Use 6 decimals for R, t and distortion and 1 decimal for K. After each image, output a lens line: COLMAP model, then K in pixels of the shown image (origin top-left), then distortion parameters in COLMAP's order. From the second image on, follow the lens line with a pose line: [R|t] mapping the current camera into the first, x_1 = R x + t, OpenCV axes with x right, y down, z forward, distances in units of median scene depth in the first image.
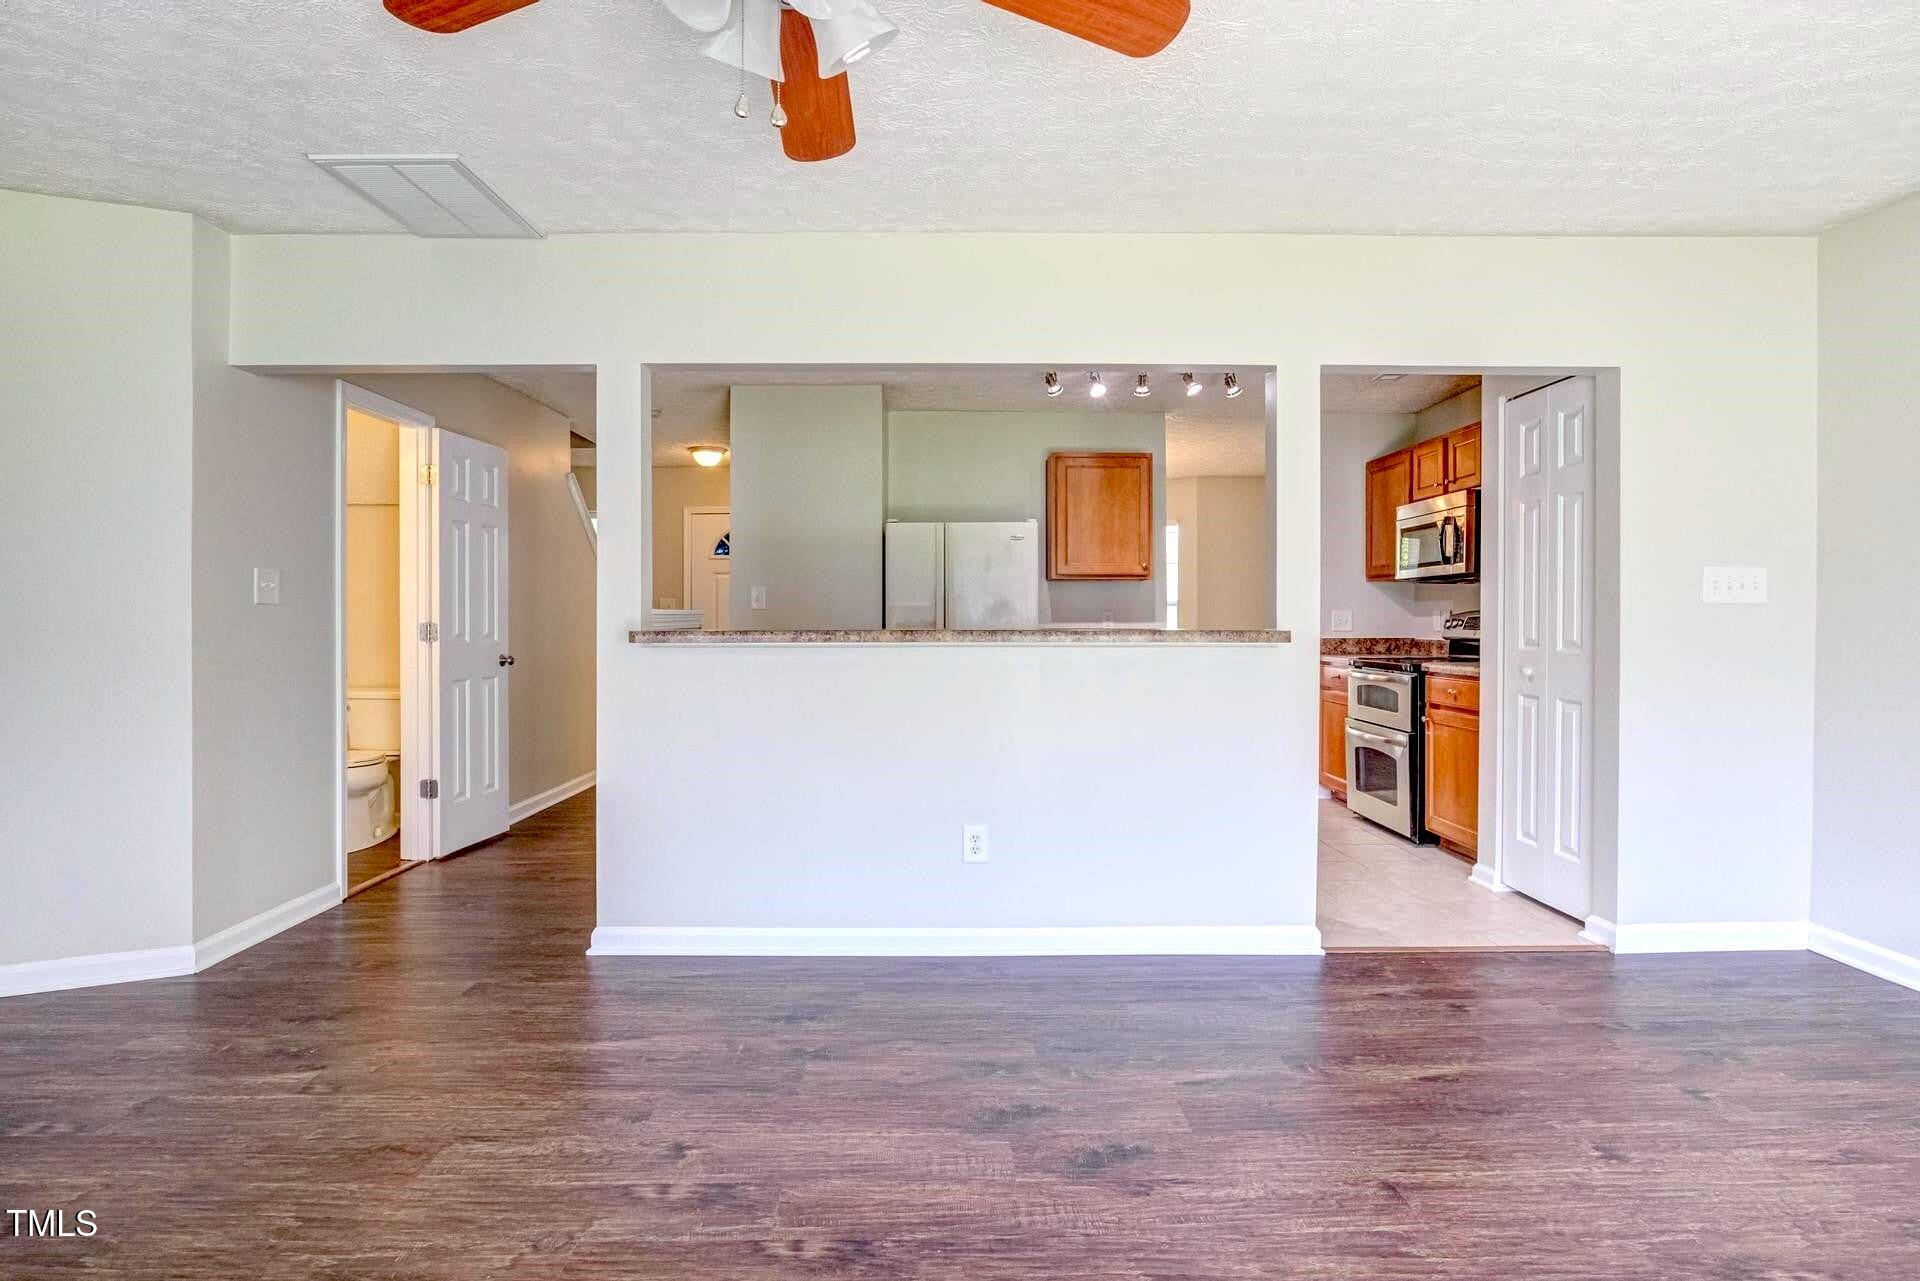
lens RADIAL K [[979.9, 0, 935.4], [0, 979.9, 628.0], [0, 0, 1]] dist [-0.031193, 0.010633]
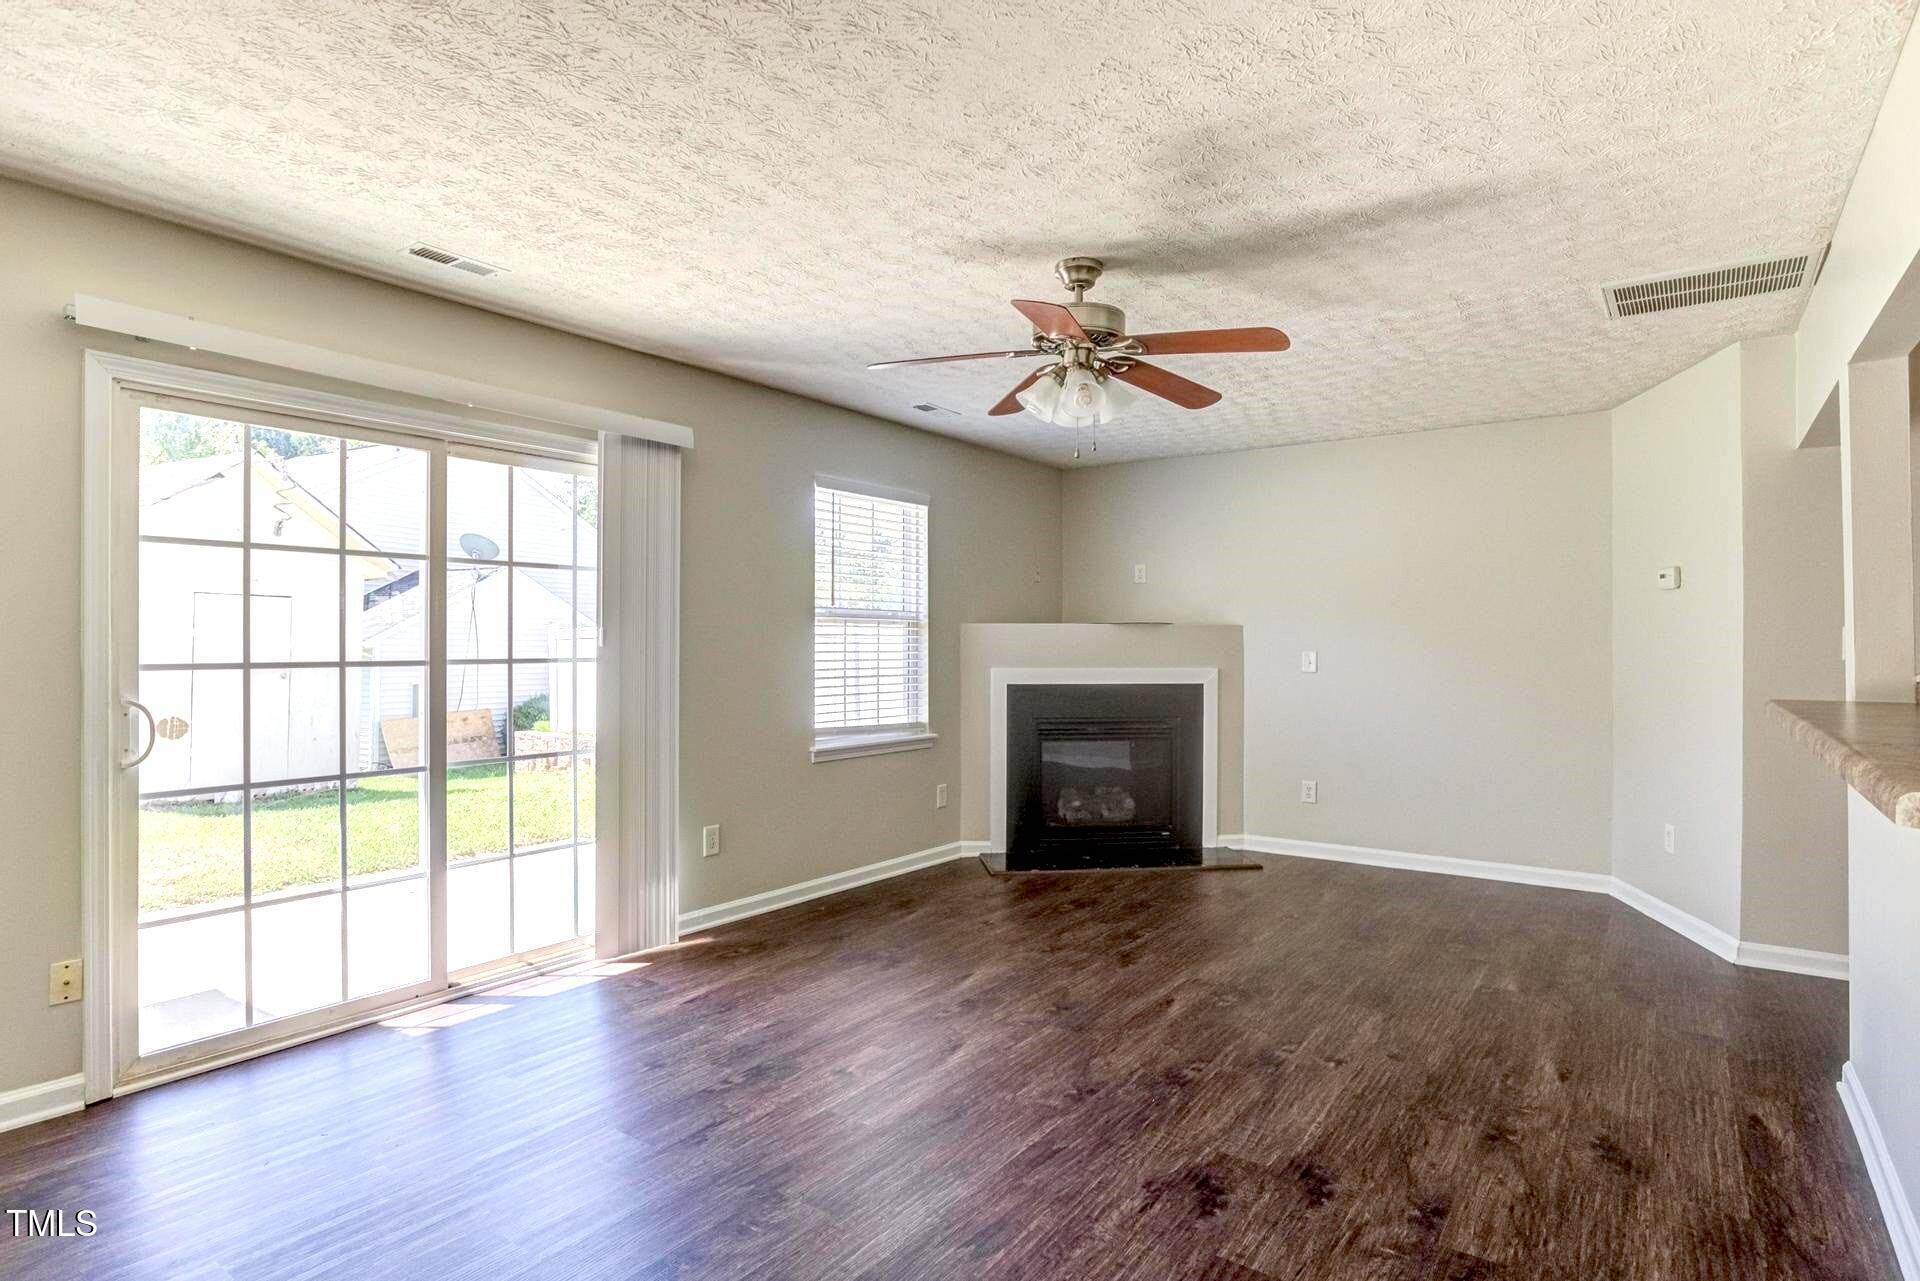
lens RADIAL K [[979.9, 0, 945.4], [0, 979.9, 644.6], [0, 0, 1]] dist [-0.031193, 0.010633]
pose [[-0.601390, -0.002491, -0.798952, 0.818928], [-0.010286, 0.999936, 0.004624, -0.041090], [0.798889, 0.010999, -0.601377, 0.954296]]
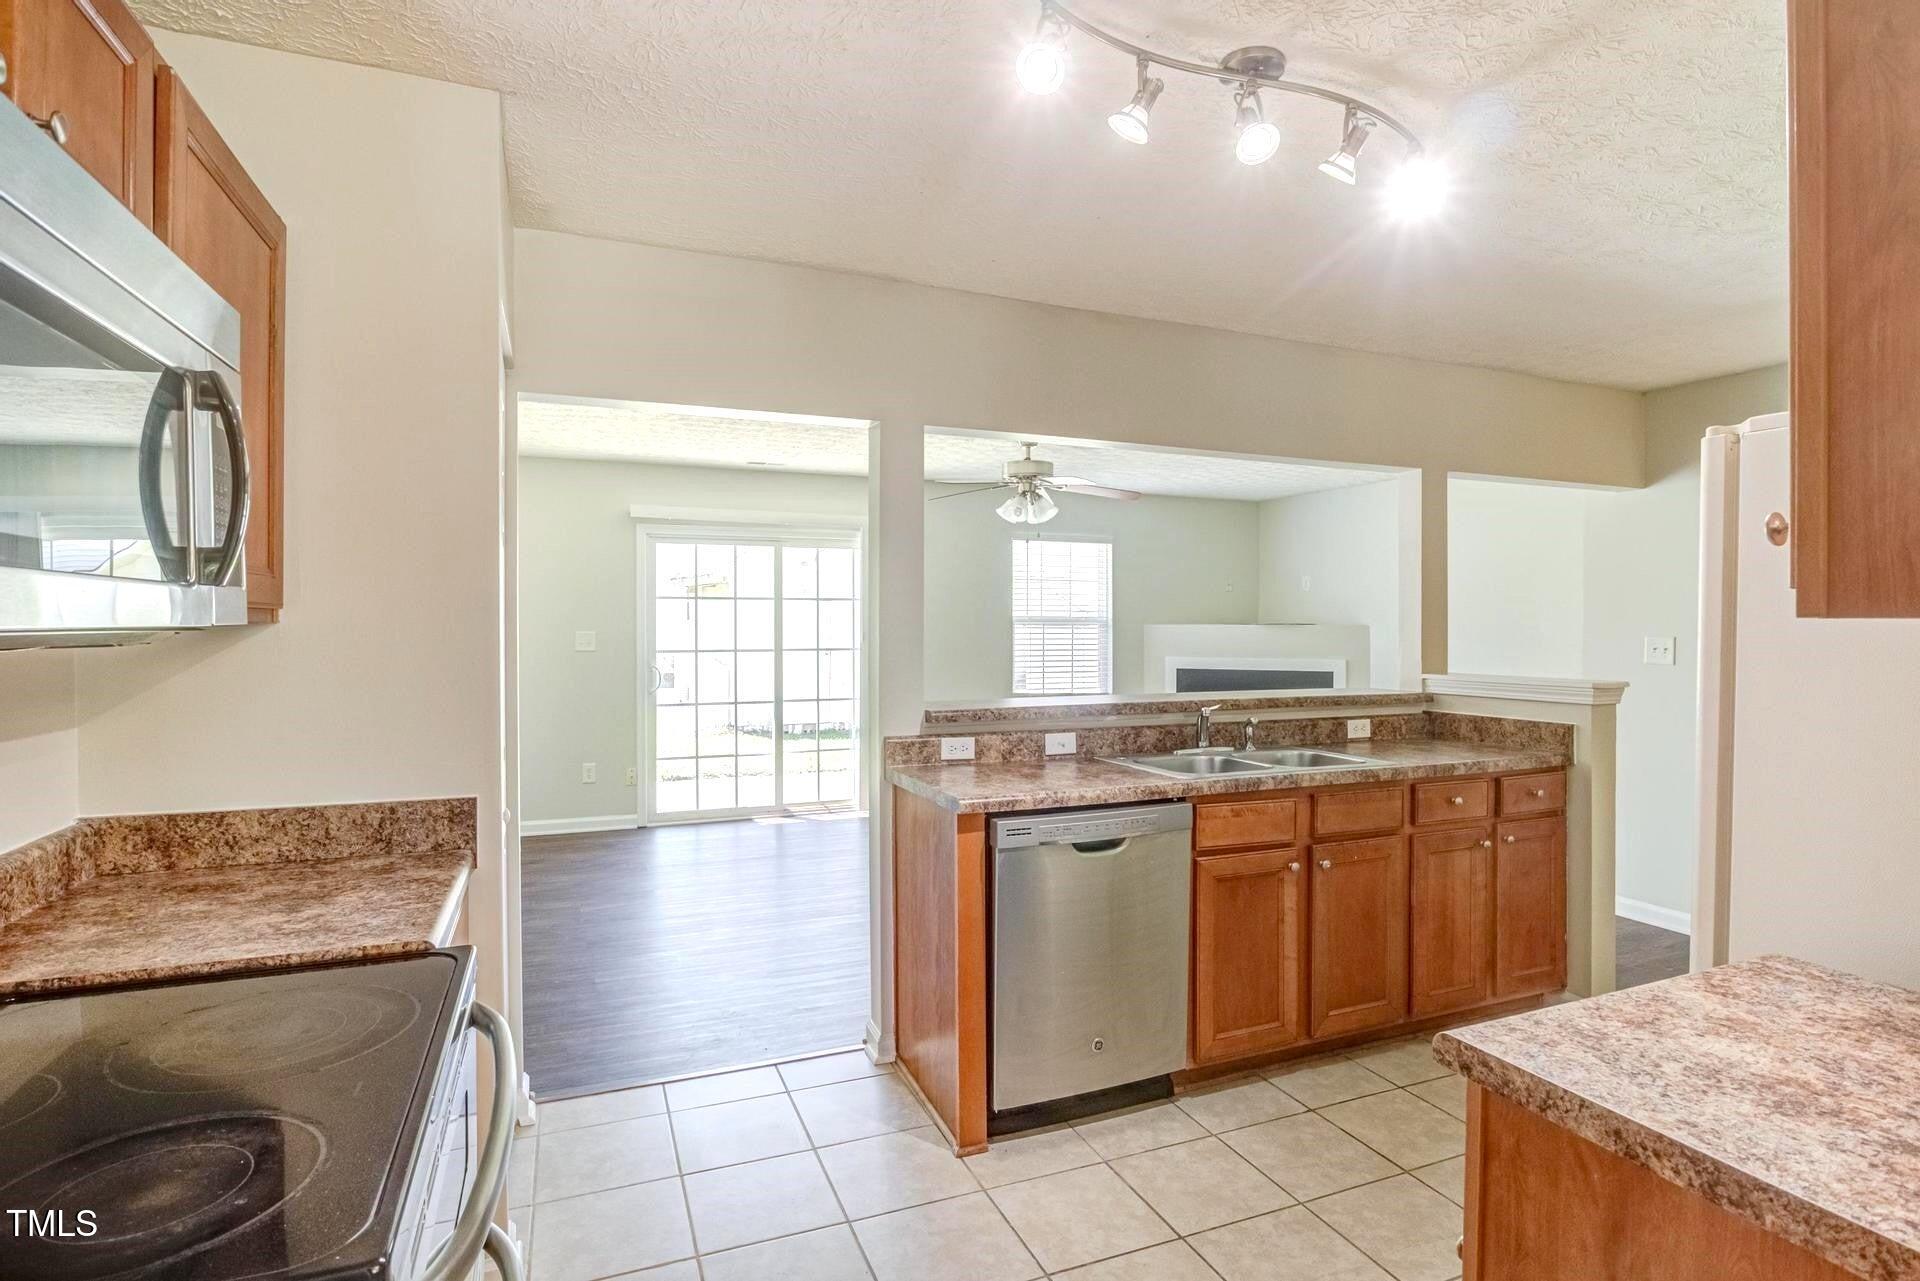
lens RADIAL K [[979.9, 0, 976.6], [0, 979.9, 627.8], [0, 0, 1]] dist [-0.031193, 0.010633]
pose [[-0.925413, -0.001533, -0.378958, 0.715917], [-0.007430, 0.999873, 0.014099, -0.099685], [0.378888, 0.015863, -0.925307, 2.160629]]
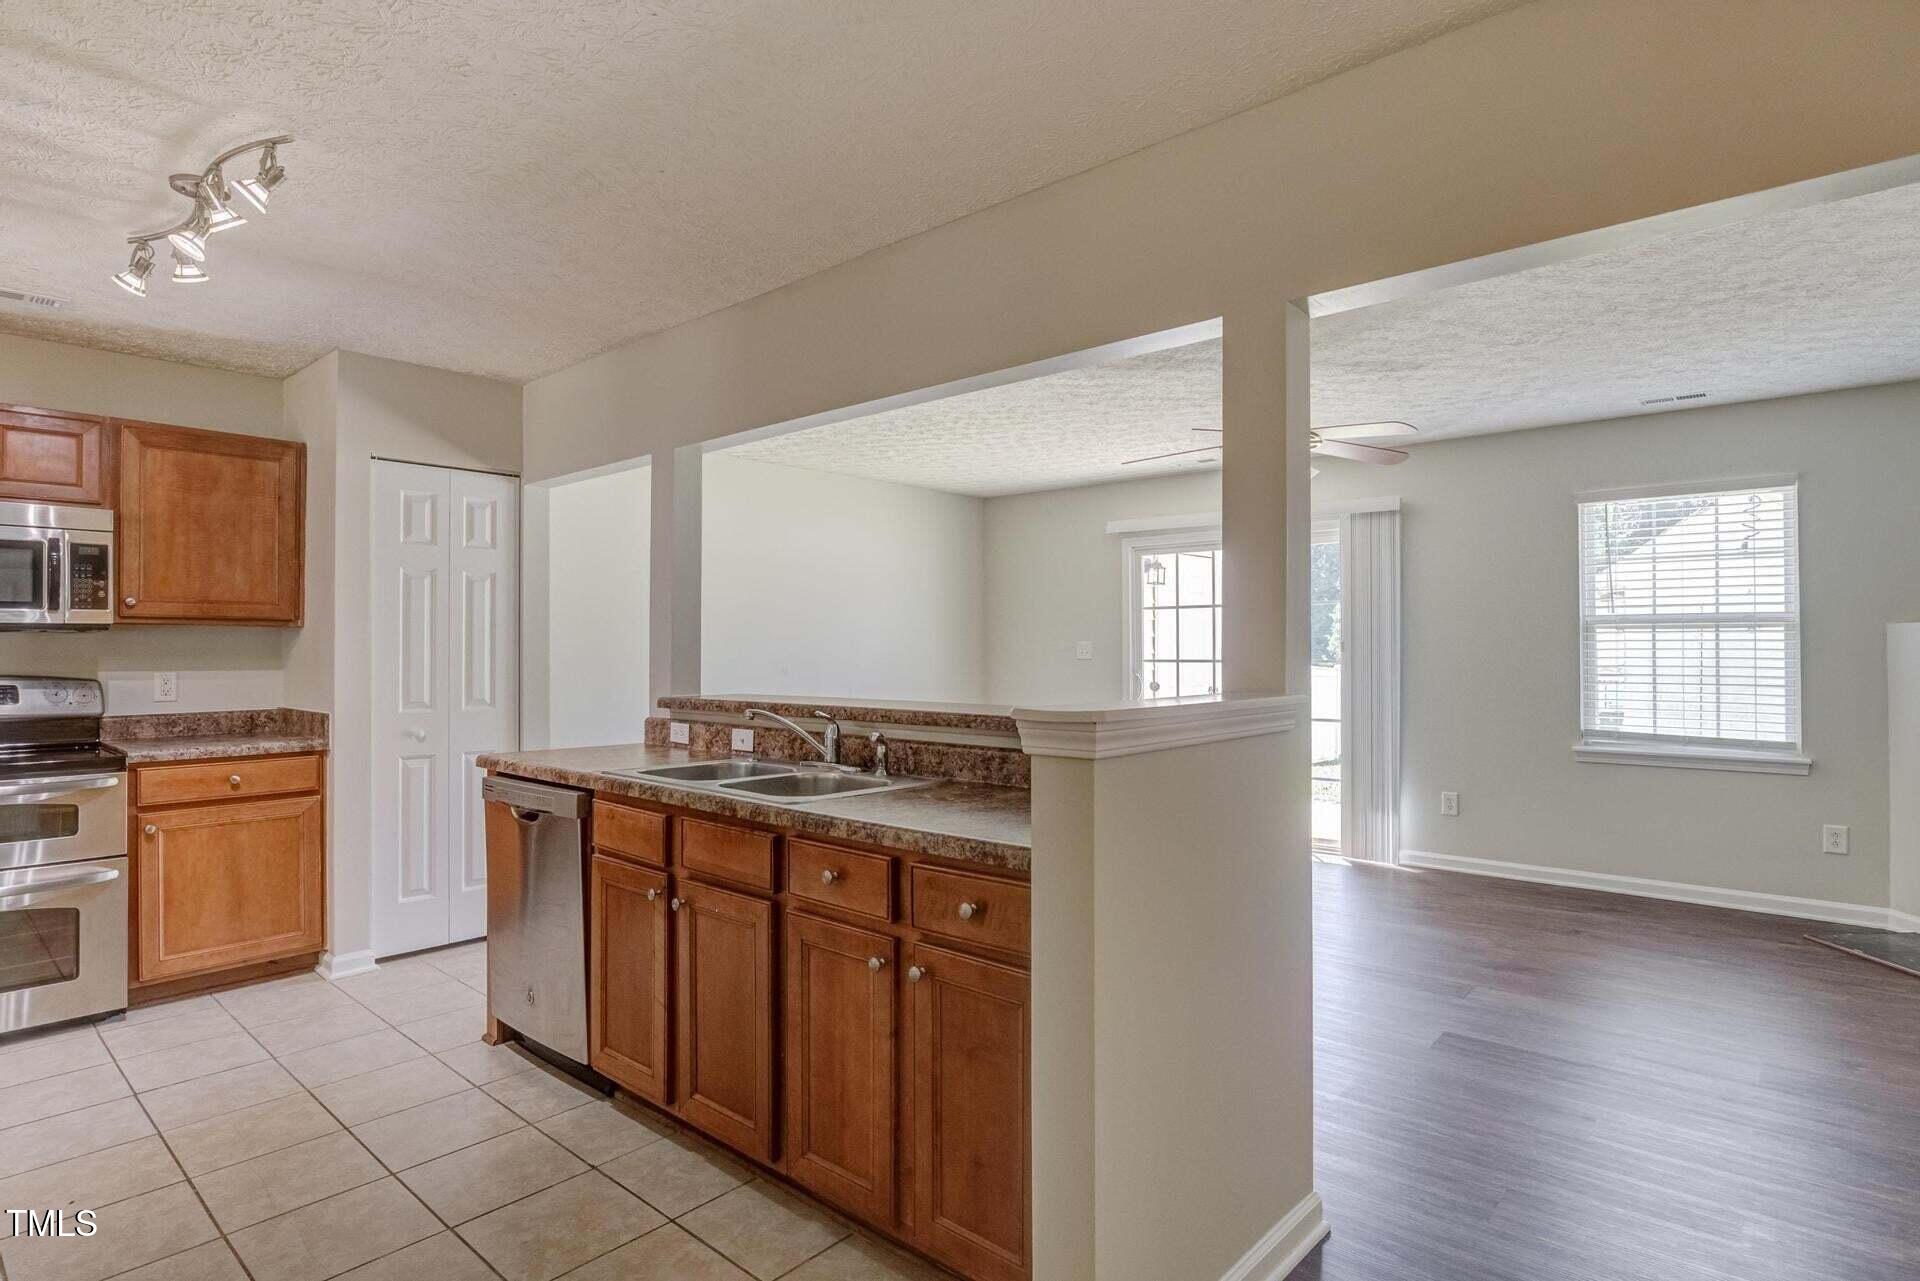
lens RADIAL K [[979.9, 0, 954.7], [0, 979.9, 629.9], [0, 0, 1]] dist [-0.031193, 0.010633]
pose [[-0.746672, 0.012866, 0.665068, -0.680194], [0.010070, 0.999917, -0.008039, -0.066190], [-0.665116, 0.000695, -0.746740, 1.837143]]
